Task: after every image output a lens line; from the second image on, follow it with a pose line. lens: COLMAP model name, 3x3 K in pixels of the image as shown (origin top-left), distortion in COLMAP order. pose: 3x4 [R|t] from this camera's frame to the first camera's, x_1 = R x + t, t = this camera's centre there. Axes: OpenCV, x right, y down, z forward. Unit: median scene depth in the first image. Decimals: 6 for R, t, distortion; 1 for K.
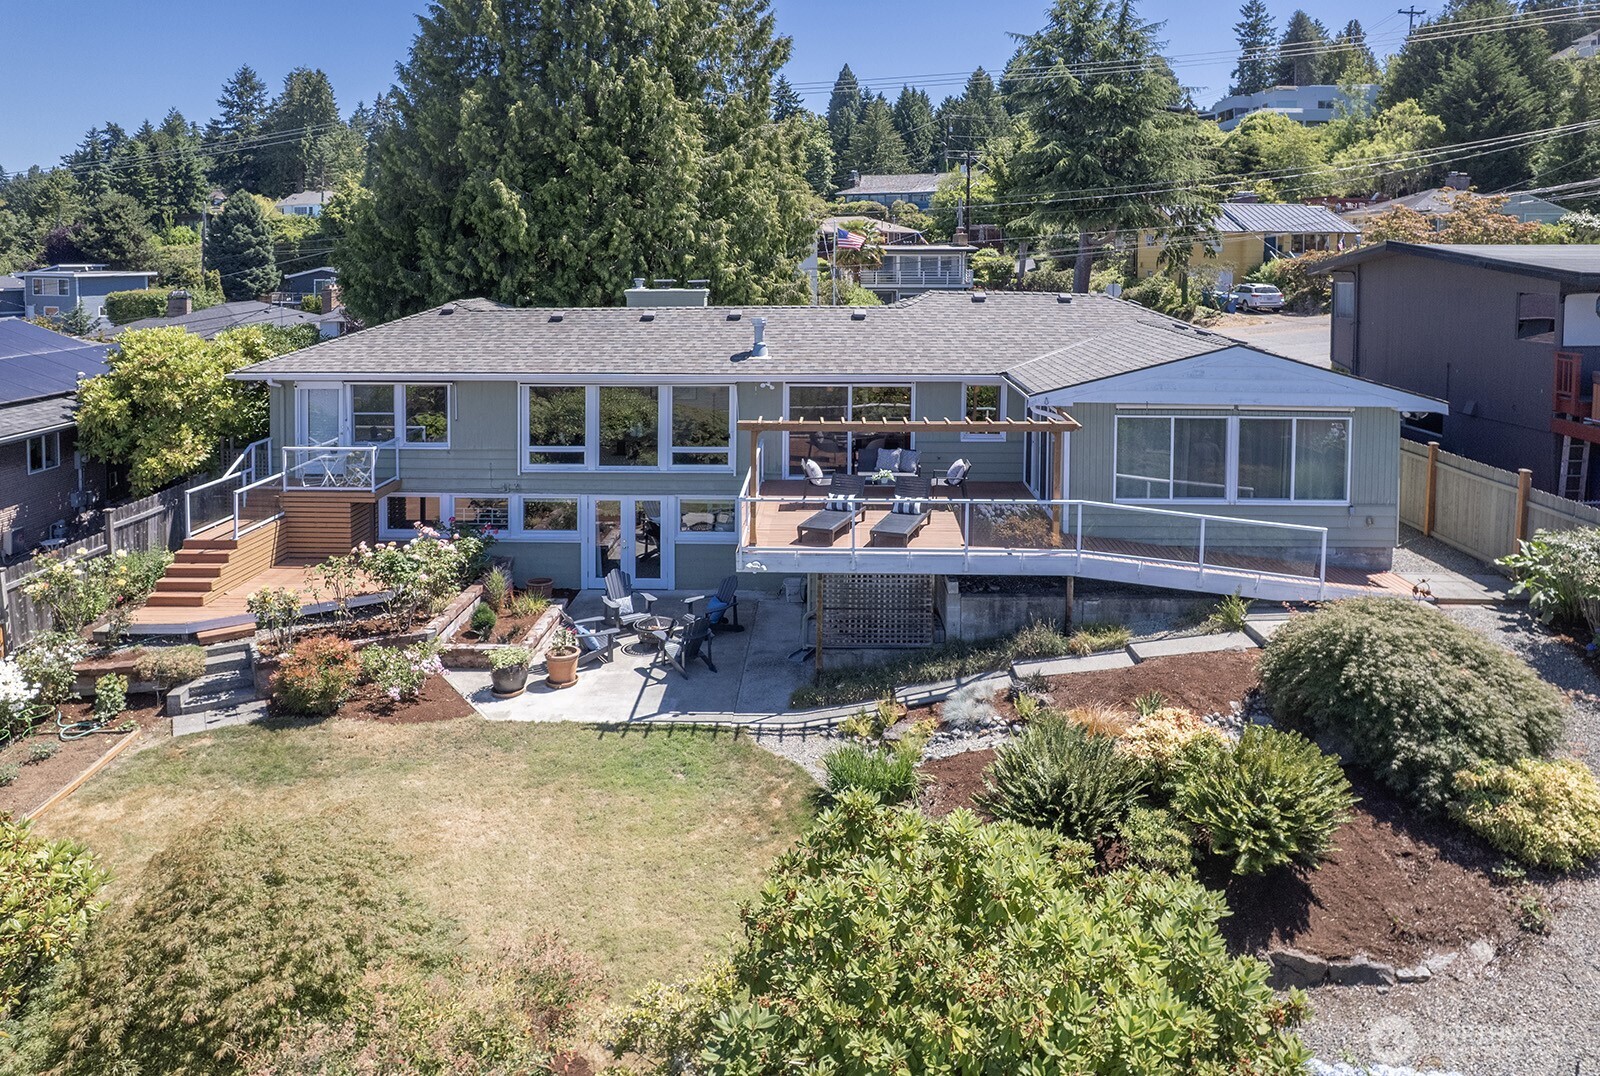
lens RADIAL K [[1107.5, 0, 799.7], [0, 1107.5, 484.3], [0, 0, 1]] dist [-0.009989, -0.000145]
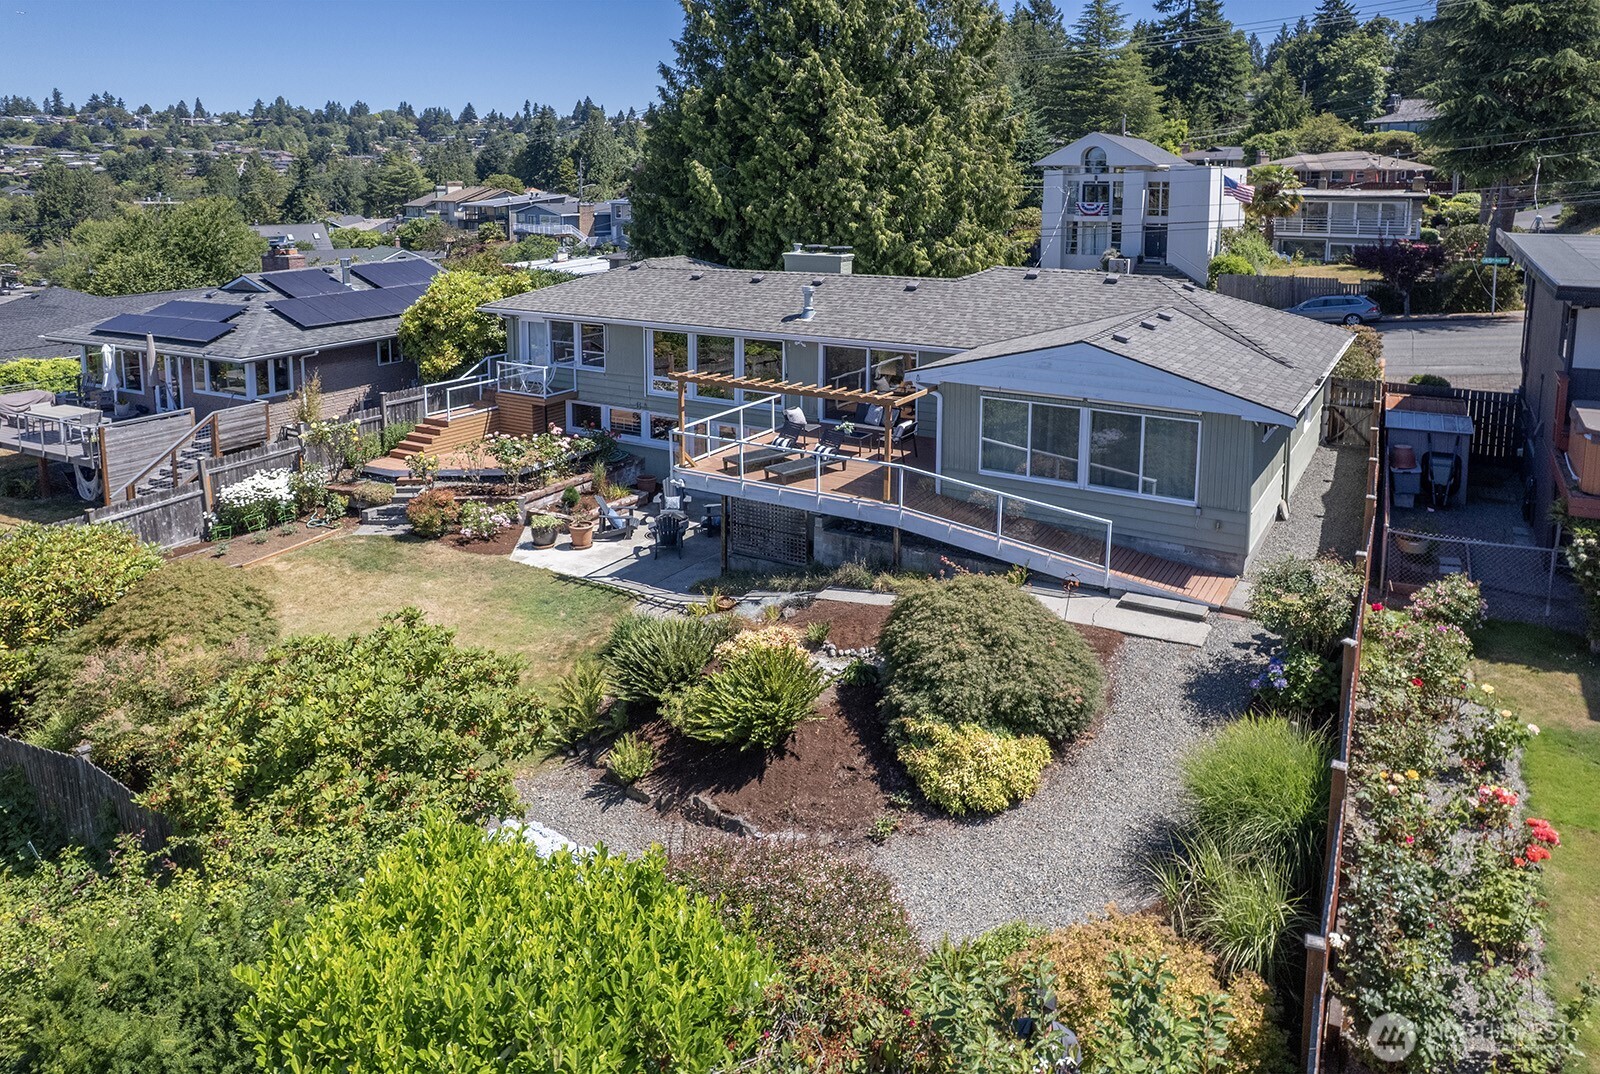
lens RADIAL K [[1047.6, 0, 800.0], [0, 1047.6, 537.0], [0, 0, 1]] dist [-0.005821, -0.000545]
pose [[0.869767, 0.161628, -0.466242, 0.596865], [-0.102077, 0.983332, 0.150460, -0.058130], [0.482789, -0.083272, 0.871768, -0.029300]]
